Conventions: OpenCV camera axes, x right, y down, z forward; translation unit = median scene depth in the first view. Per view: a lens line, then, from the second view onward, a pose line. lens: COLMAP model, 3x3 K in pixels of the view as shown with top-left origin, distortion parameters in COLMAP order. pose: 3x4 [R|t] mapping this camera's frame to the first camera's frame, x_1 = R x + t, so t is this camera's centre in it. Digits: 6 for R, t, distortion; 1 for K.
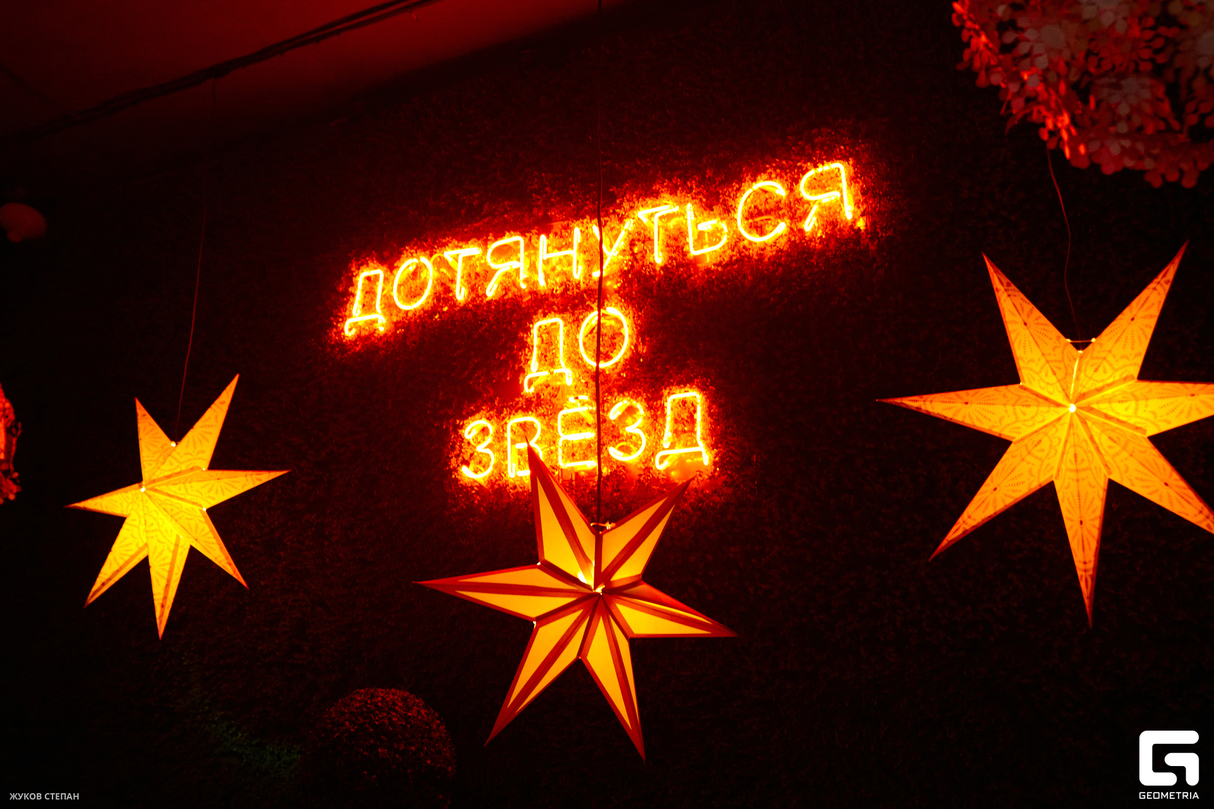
lens RADIAL K [[1311.9, 0, 600.7], [0, 1311.9, 400.1], [0, 0, 1]] dist [-0.002802, 0.000000]
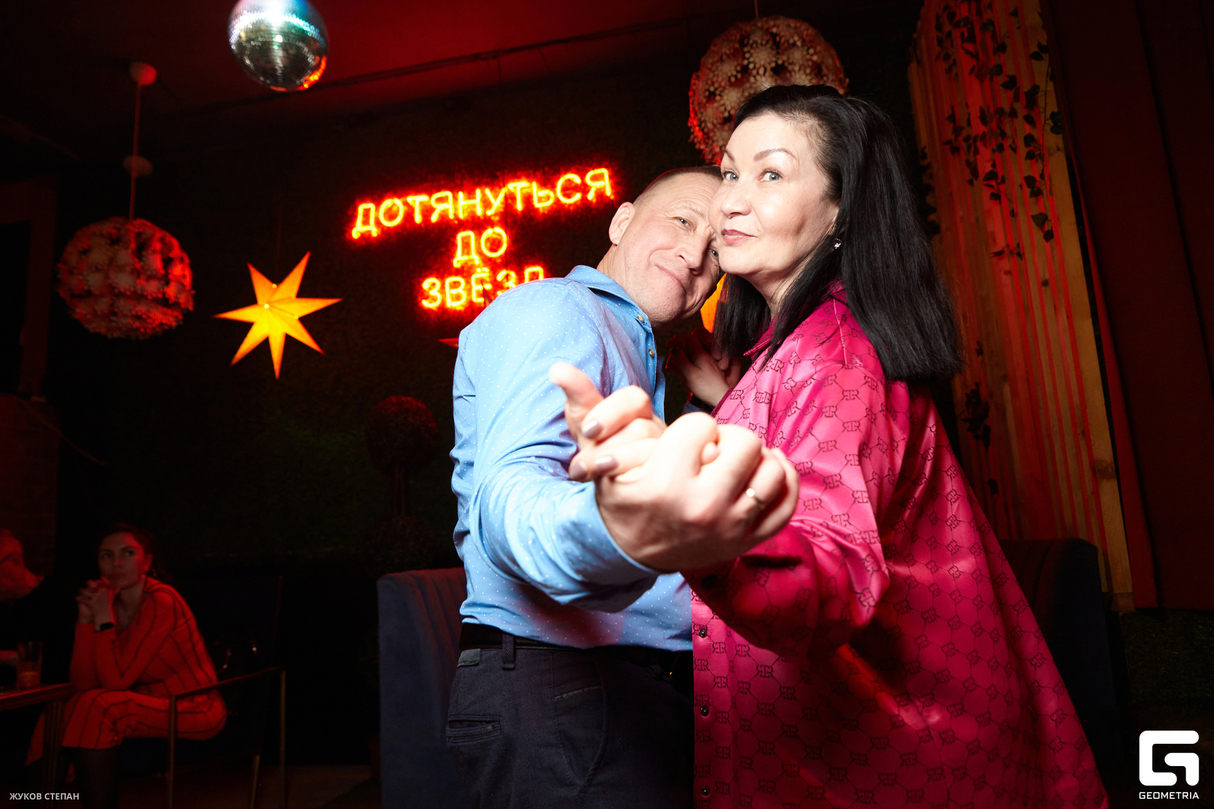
lens RADIAL K [[844.0, 0, 600.9], [0, 844.0, 380.9], [0, 0, 1]] dist [-0.027787, -0.001687]
pose [[0.953703, 0.004652, 0.300713, -0.249466], [-0.026843, 0.997206, 0.069705, 0.079852], [-0.299549, -0.074550, 0.951164, -0.398756]]
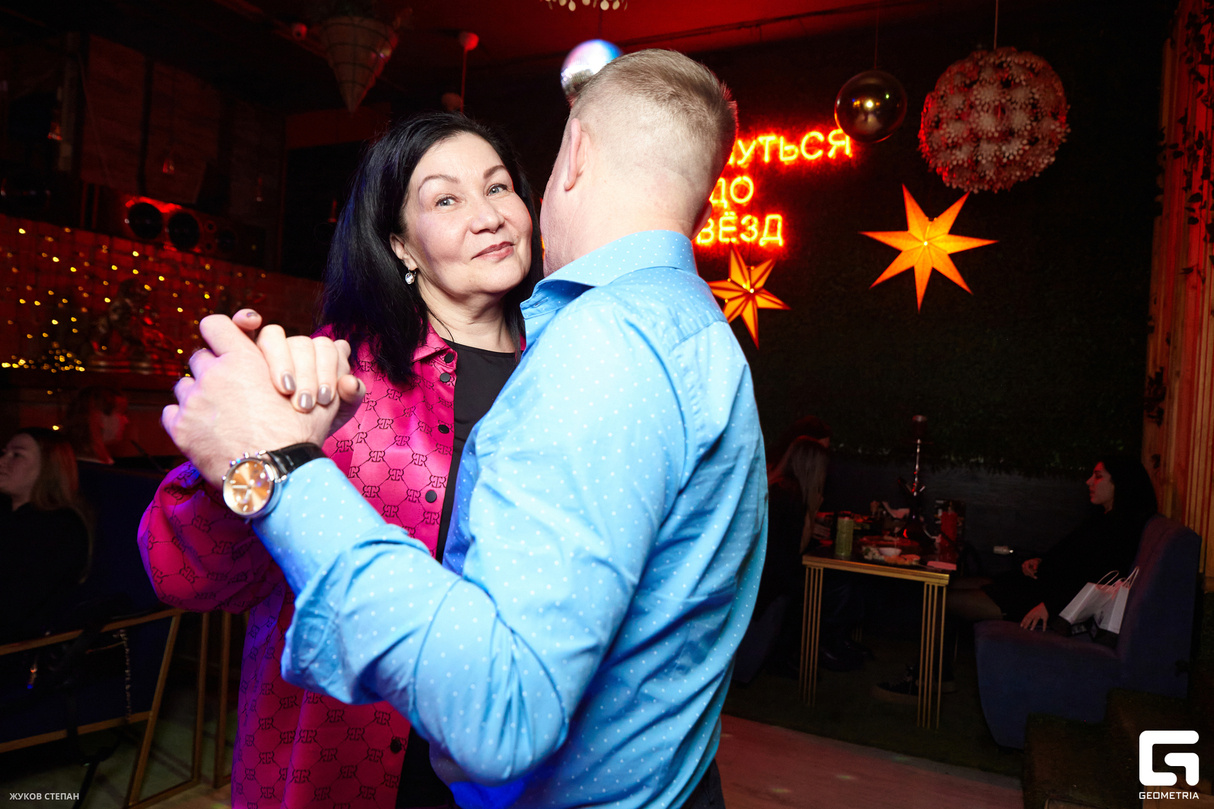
lens RADIAL K [[844.0, 0, 596.8], [0, 844.0, 395.5], [0, 0, 1]] dist [-0.027787, -0.001687]
pose [[0.997229, 0.056866, 0.047960, -0.335194], [-0.068149, 0.956844, 0.282498, -0.108747], [-0.029826, -0.284984, 0.958068, -0.668190]]
